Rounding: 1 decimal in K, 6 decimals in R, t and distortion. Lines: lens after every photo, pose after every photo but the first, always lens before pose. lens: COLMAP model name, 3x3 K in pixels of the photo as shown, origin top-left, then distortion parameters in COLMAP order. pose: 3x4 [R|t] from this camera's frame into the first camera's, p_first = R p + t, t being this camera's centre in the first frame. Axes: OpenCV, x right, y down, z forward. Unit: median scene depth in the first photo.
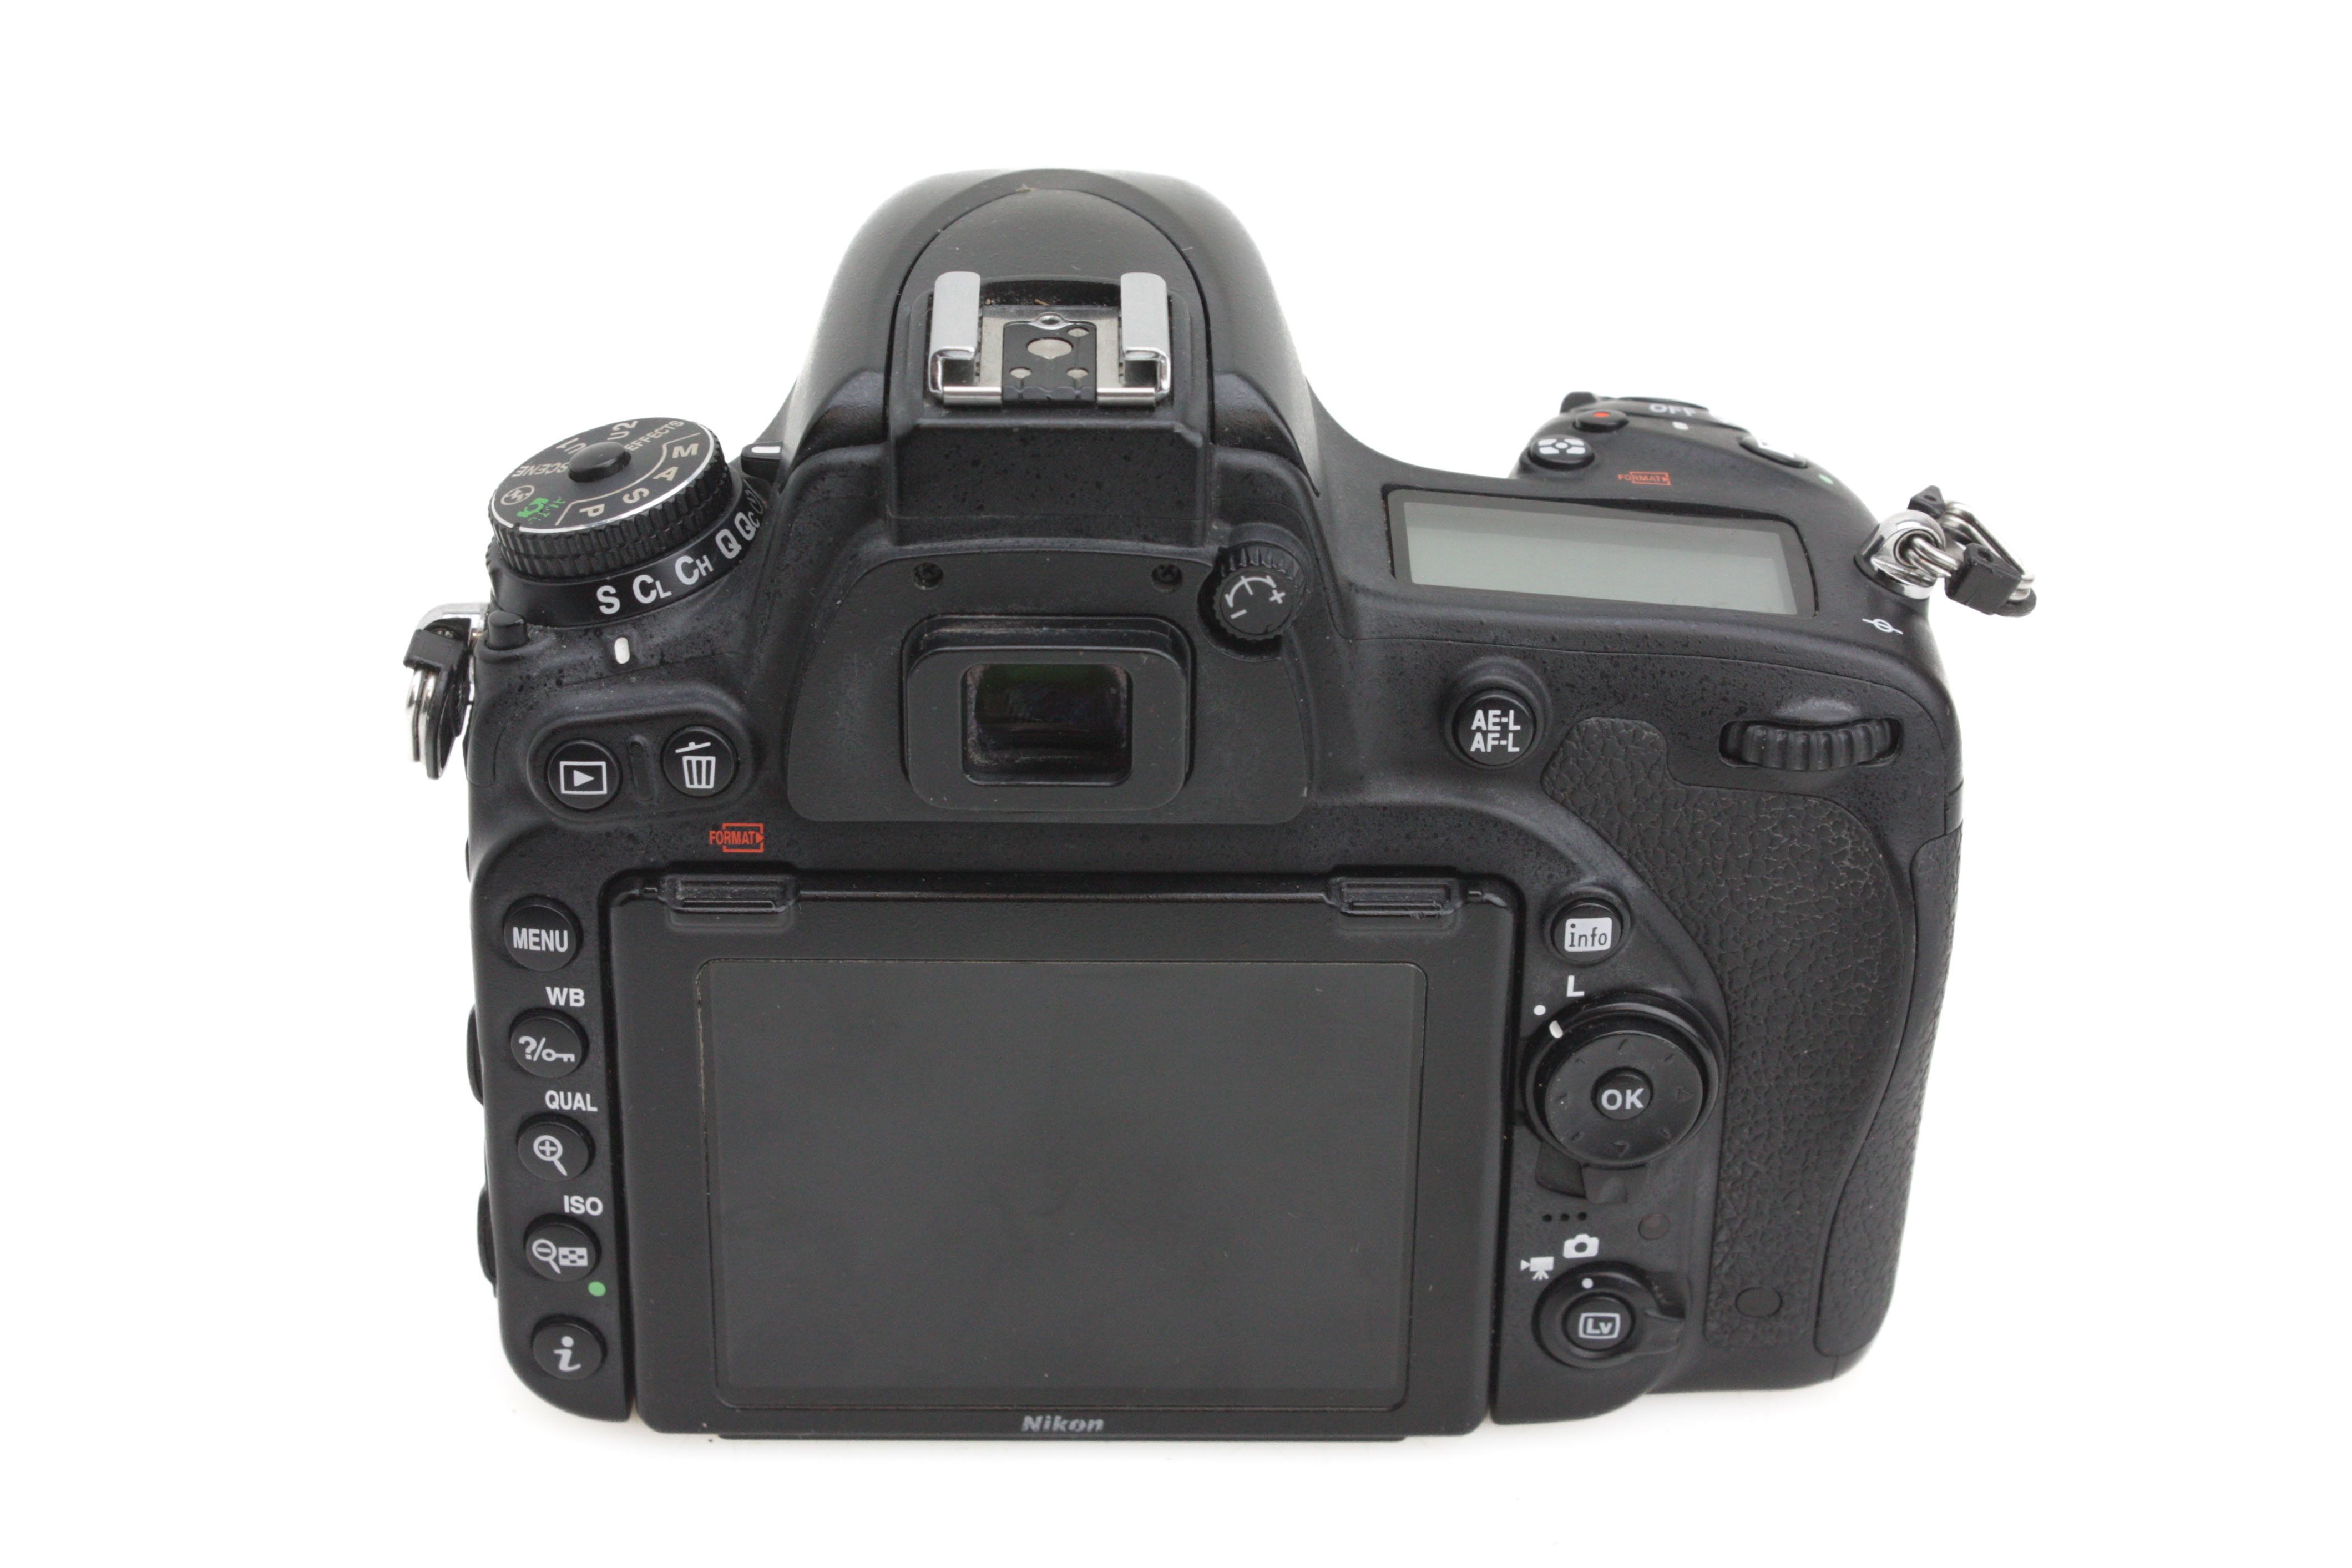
lens RADIAL K [[4815.3, 0, 1176.6], [0, 4815.3, 780.6], [0, 0, 1]] dist [0.007416, 0.000000]
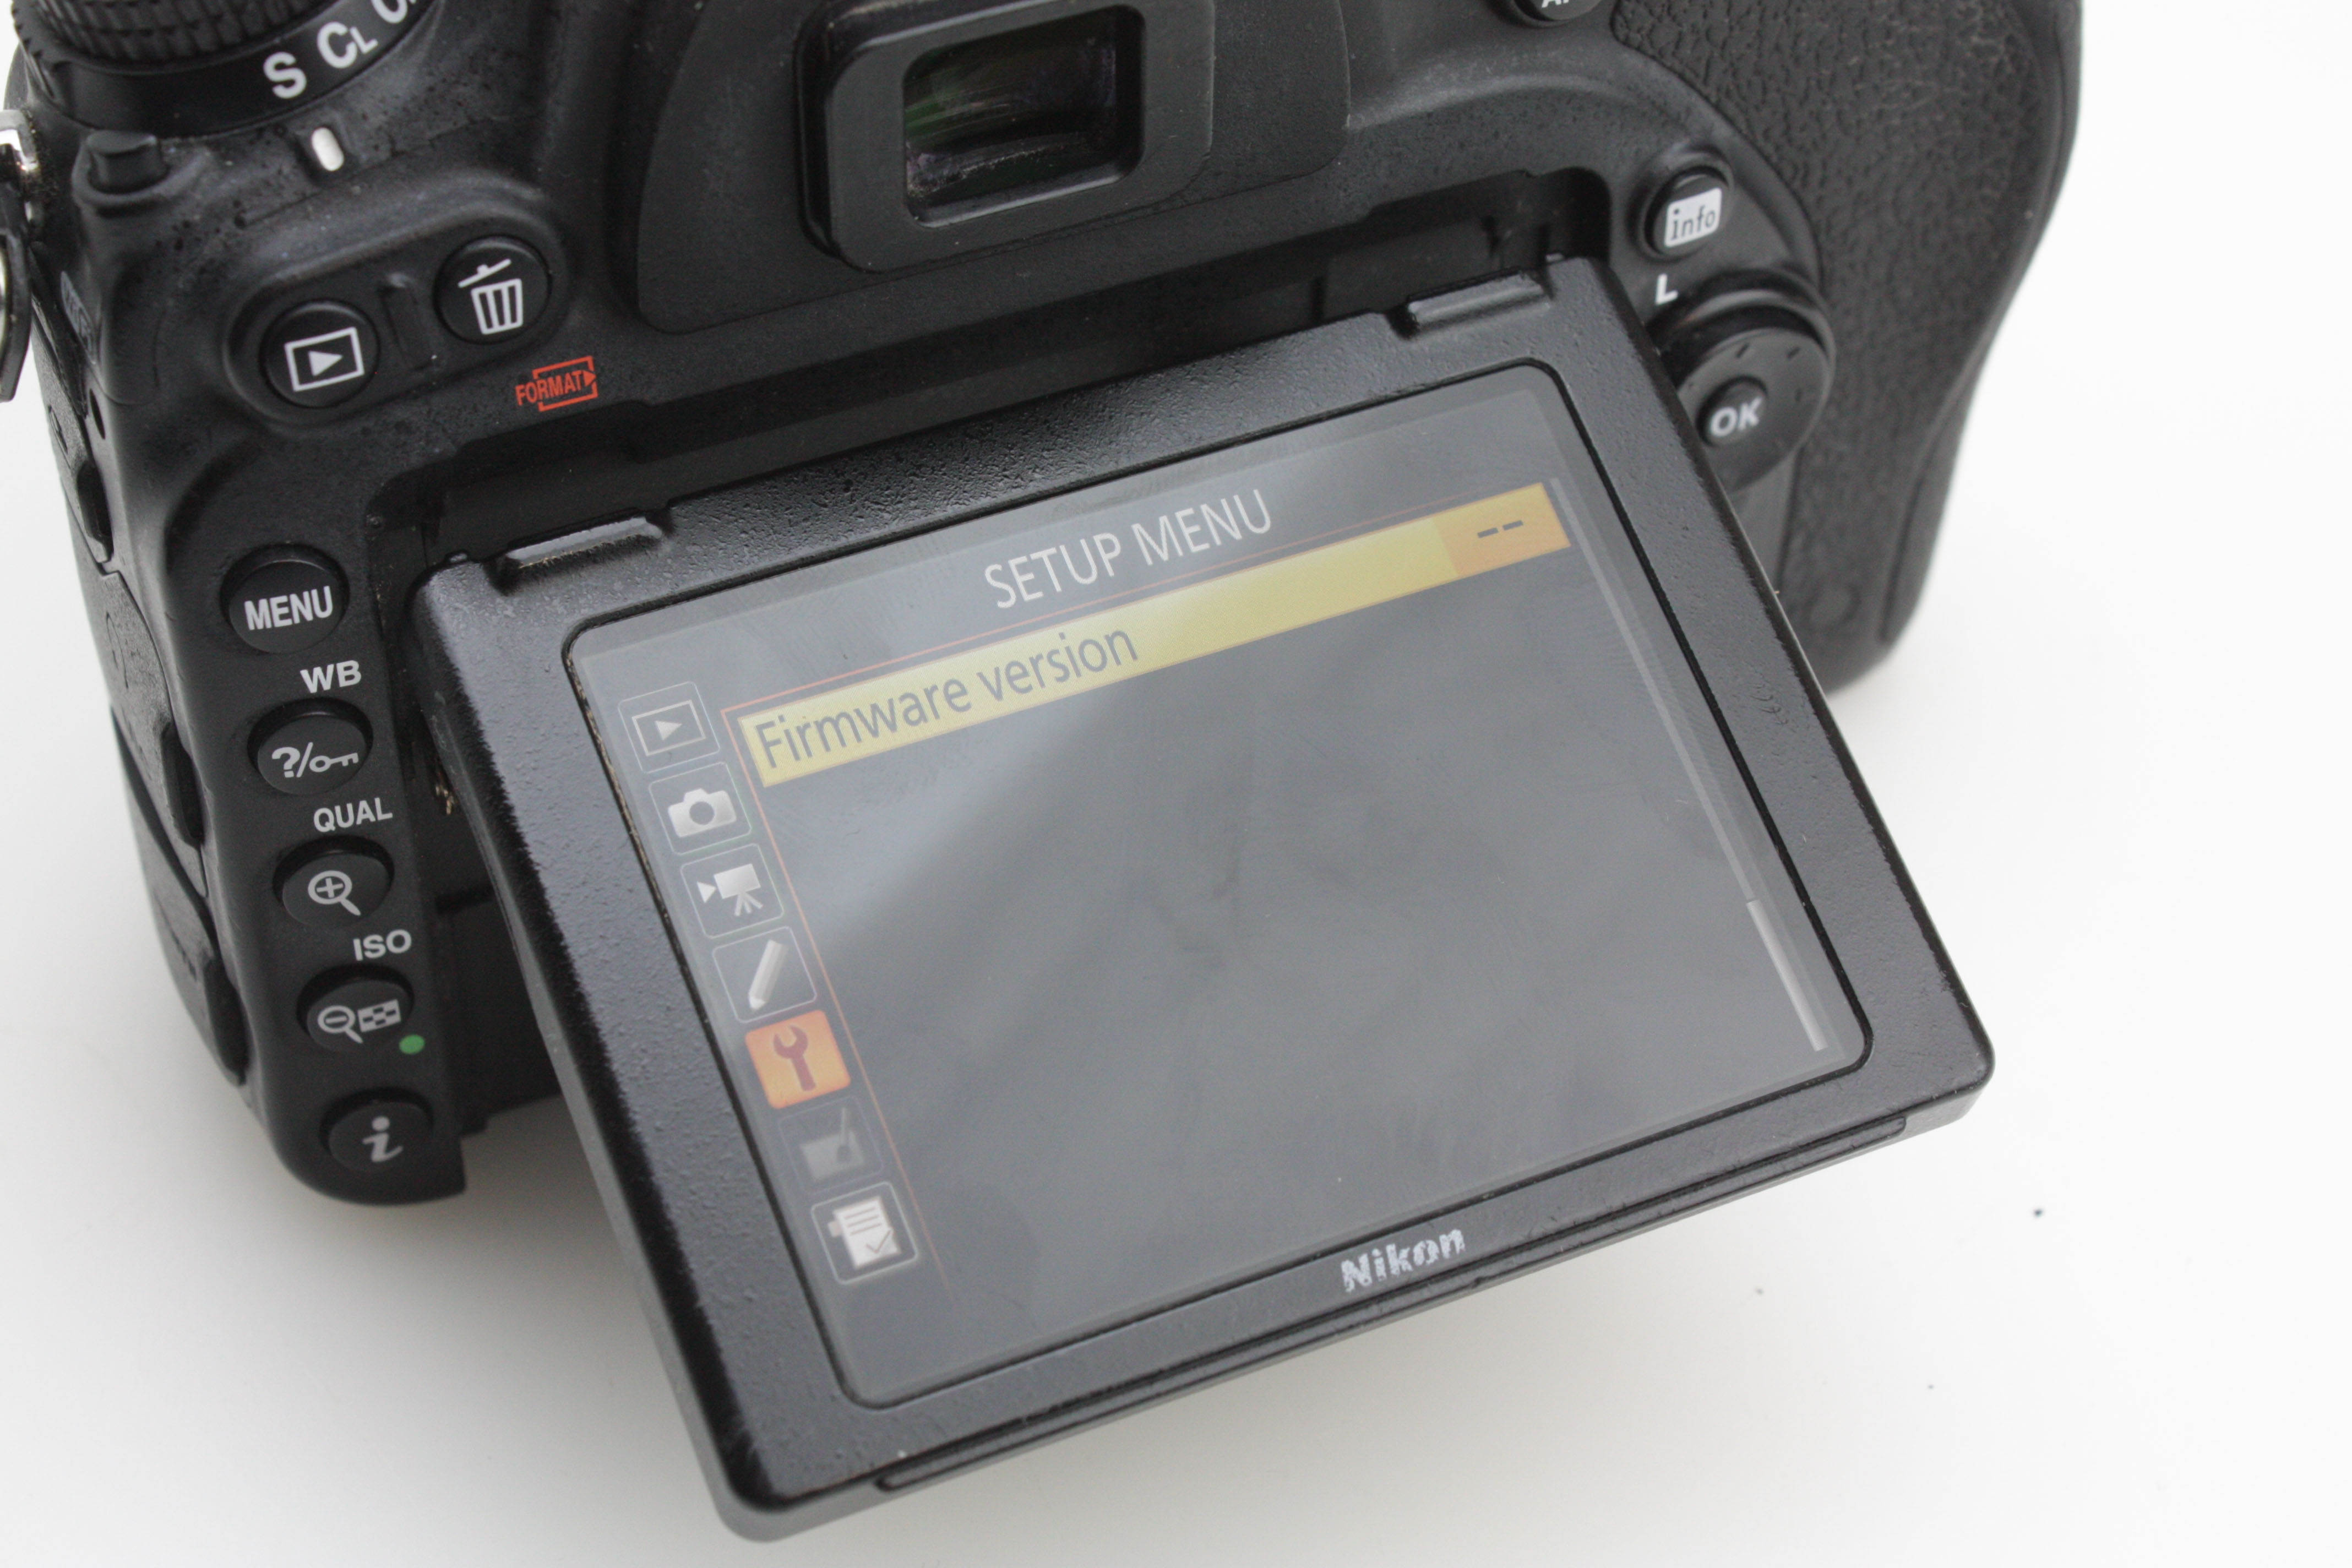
lens RADIAL K [[4282.6, 0, 1175.8], [0, 4282.6, 790.0], [0, 0, 1]] dist [0.018465, 0.000000]
pose [[0.907157, -0.281589, 0.312688, -0.211895], [0.197642, 0.941156, 0.274159, -0.079509], [-0.371488, -0.186905, 0.909430, 0.422634]]
